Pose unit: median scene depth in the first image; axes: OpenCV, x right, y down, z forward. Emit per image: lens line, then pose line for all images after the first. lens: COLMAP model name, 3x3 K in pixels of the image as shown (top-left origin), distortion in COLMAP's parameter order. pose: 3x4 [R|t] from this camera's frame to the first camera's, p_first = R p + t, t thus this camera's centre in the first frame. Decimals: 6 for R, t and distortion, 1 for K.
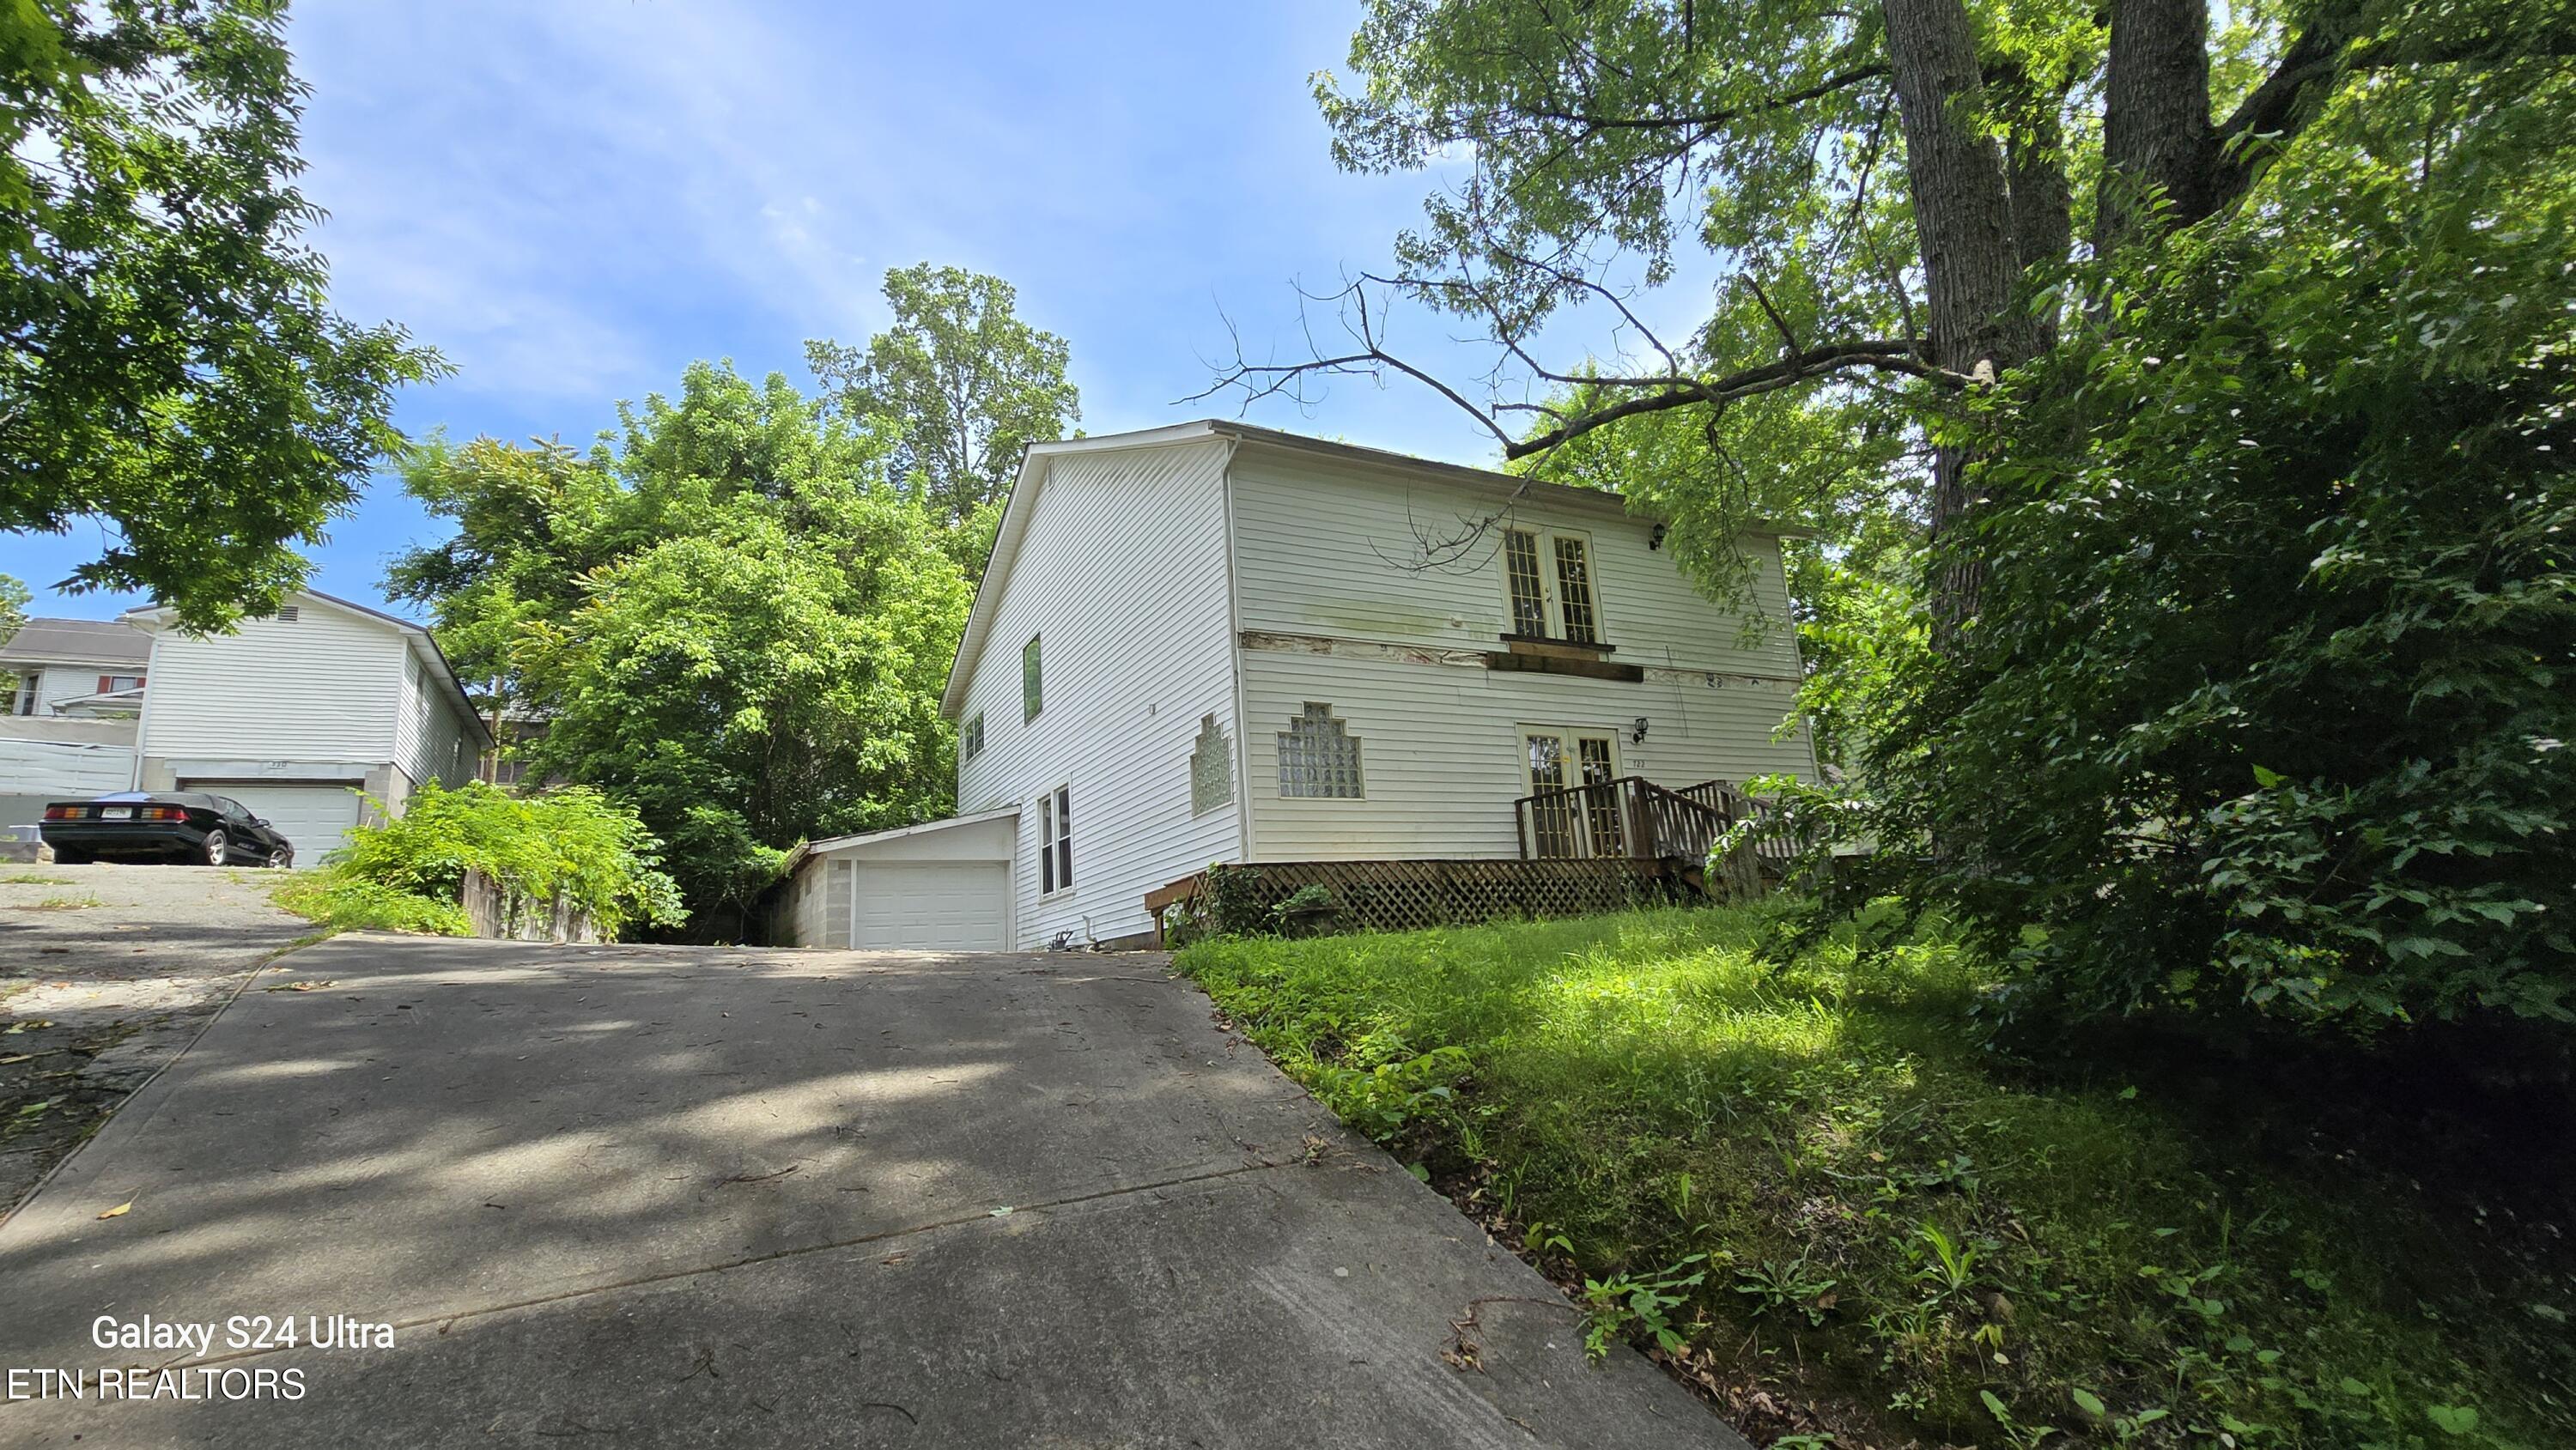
lens RADIAL K [[1144.6, 0, 1267.0], [0, 1144.6, 732.0], [0, 0, 1]] dist [-0.000728, -0.000030]
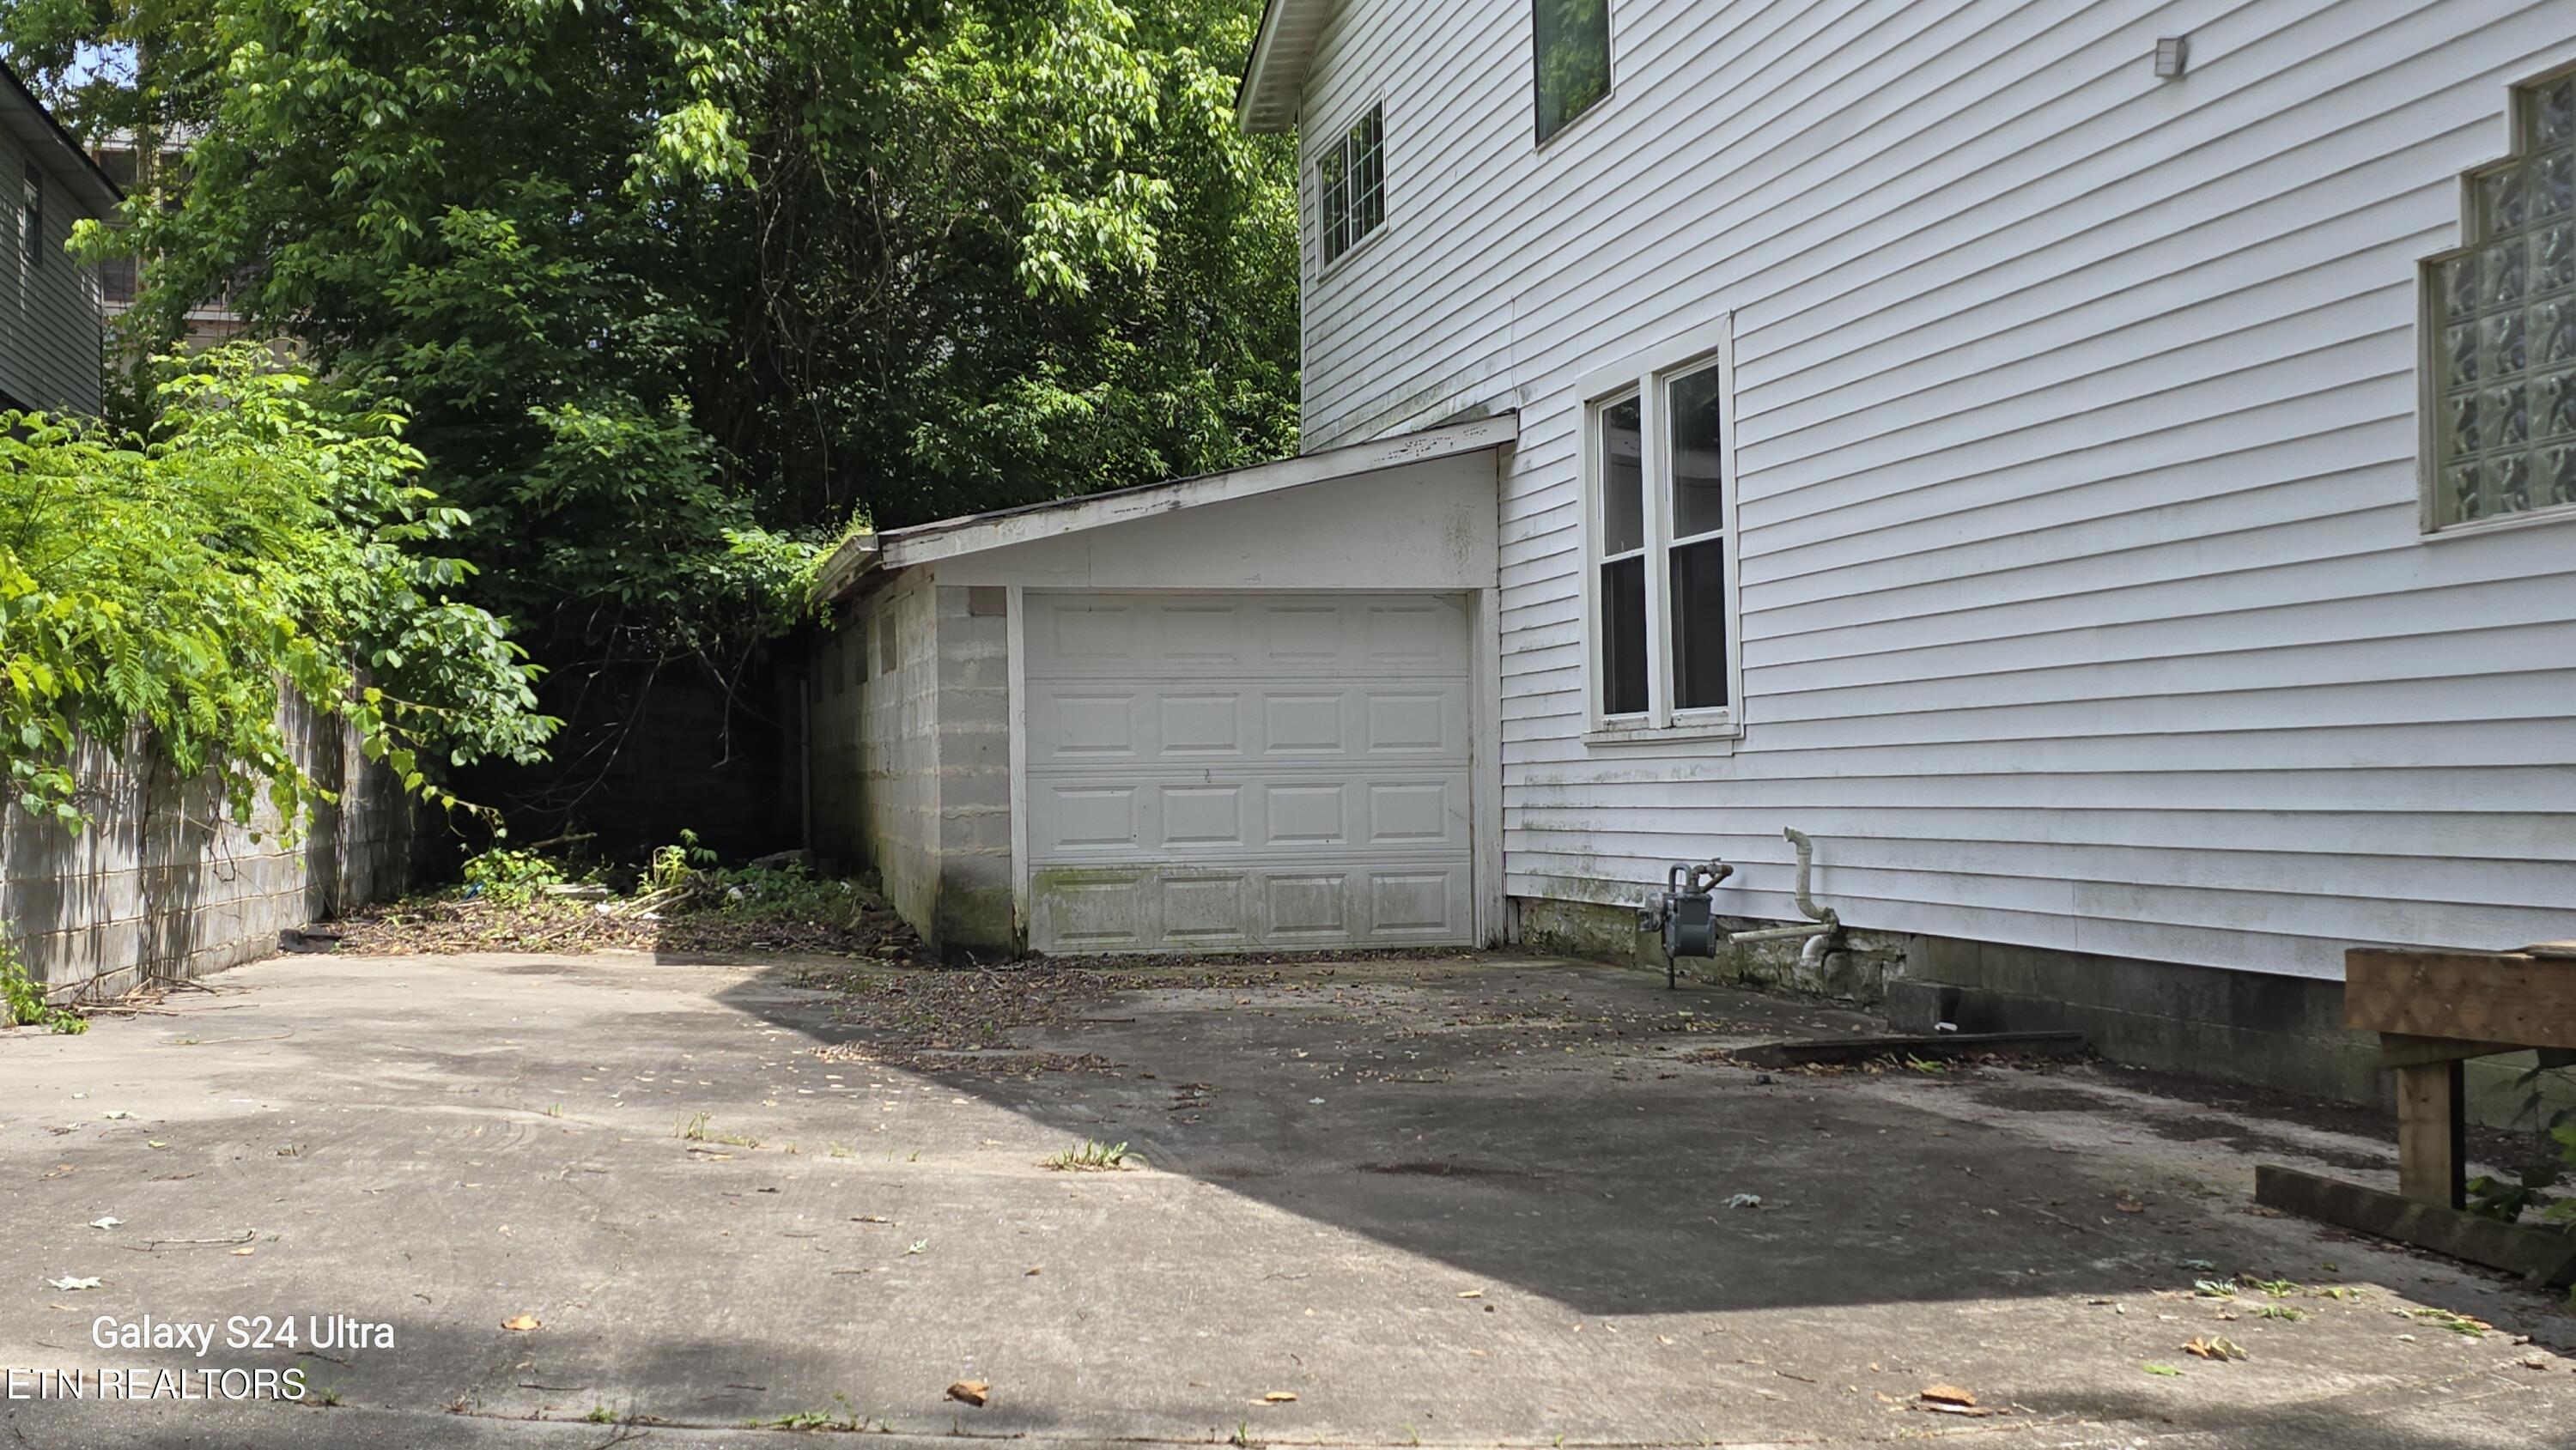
lens RADIAL K [[2709.7, 0, 1288.0], [0, 2709.7, 725.0], [0, 0, 1]] dist [0.048242, -0.005273]
pose [[0.971017, 0.036651, -0.236184, -0.096544], [0.011093, 0.980197, 0.197713, 0.001271], [0.238753, -0.194602, 0.951382, 0.263460]]
